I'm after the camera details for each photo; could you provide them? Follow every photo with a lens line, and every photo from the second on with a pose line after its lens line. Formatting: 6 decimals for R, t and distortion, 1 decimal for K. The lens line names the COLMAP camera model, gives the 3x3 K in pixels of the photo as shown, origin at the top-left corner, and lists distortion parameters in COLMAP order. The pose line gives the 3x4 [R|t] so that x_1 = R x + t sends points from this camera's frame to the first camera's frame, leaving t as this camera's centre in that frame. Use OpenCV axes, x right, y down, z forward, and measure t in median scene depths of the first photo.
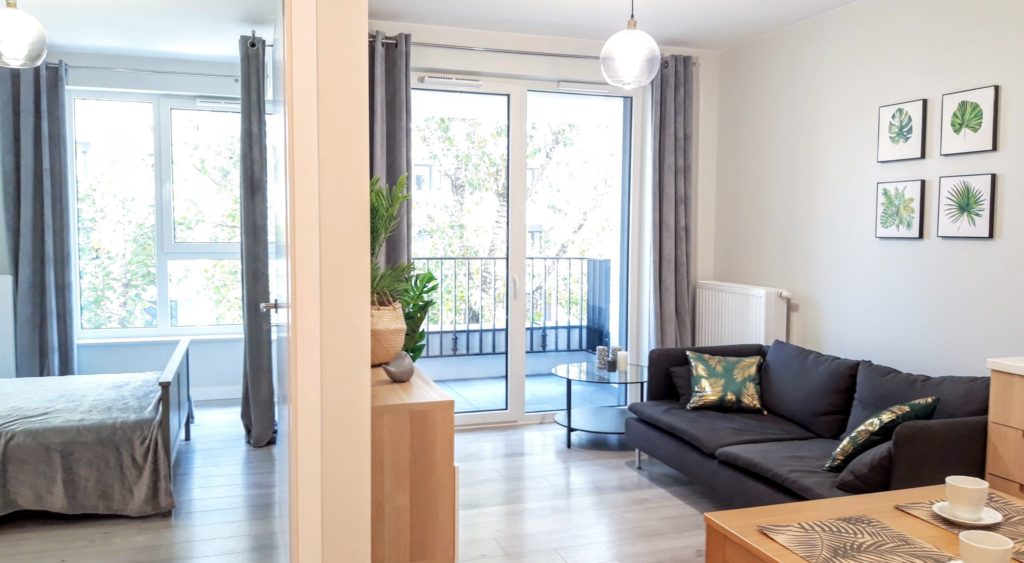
lens RADIAL K [[804.2, 0, 511.0], [0, 804.2, 277.2], [0, 0, 1]] dist [0.090566, -0.187167]
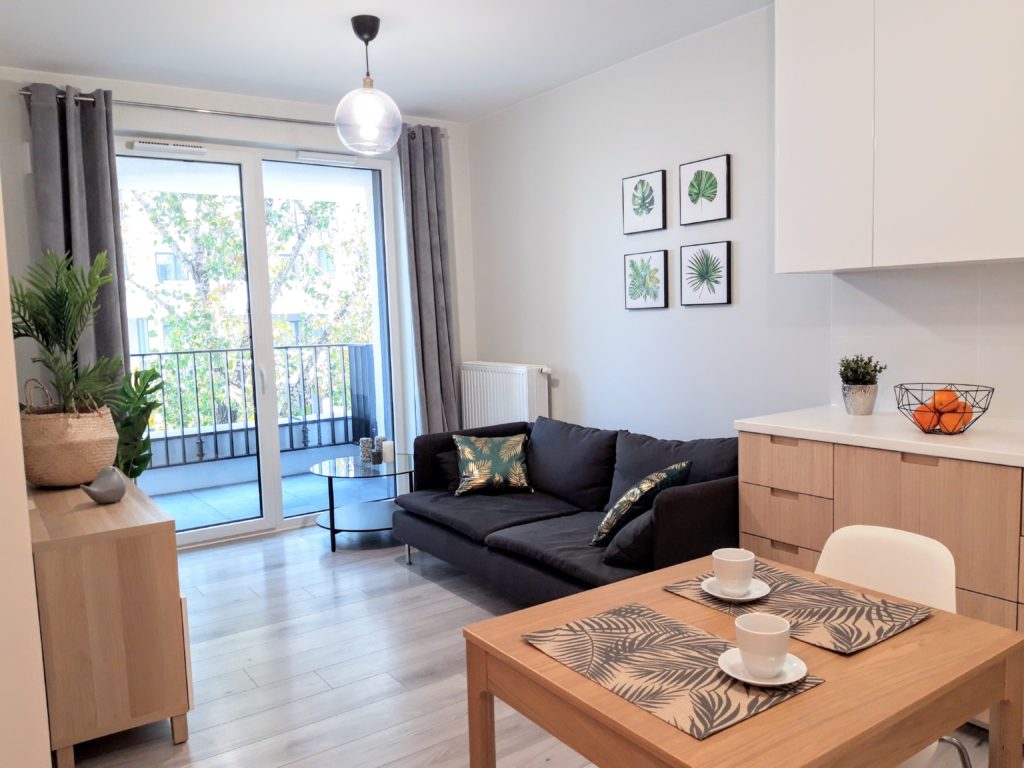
lens RADIAL K [[802.3, 0, 516.5], [0, 802.3, 384.1], [0, 0, 1]] dist [0.098280, -0.221749]
pose [[0.957661, -0.065057, 0.280450, 0.028928], [0.057915, 0.997753, 0.033687, 0.003363], [-0.282012, -0.016019, 0.959277, 0.070509]]
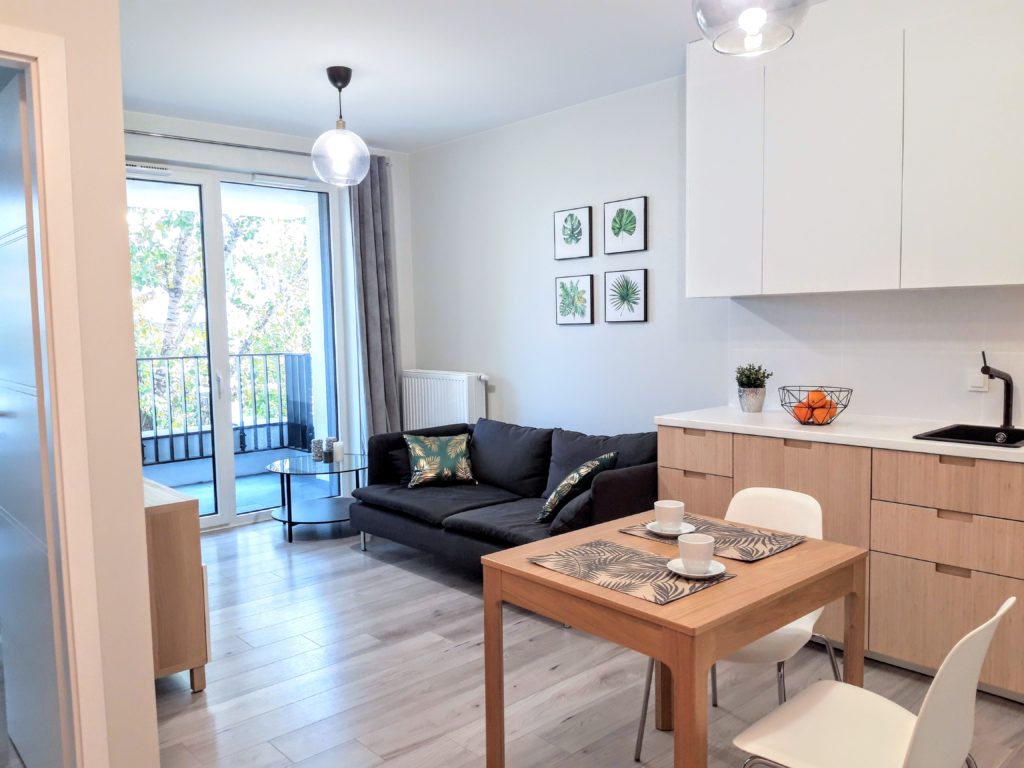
lens RADIAL K [[802.3, 0, 516.5], [0, 802.3, 384.1], [0, 0, 1]] dist [0.098280, -0.221749]
pose [[0.915497, -0.056714, 0.398308, -0.071085], [0.050893, 0.998387, 0.025183, 0.005445], [-0.399093, -0.002784, 0.916906, -0.040279]]
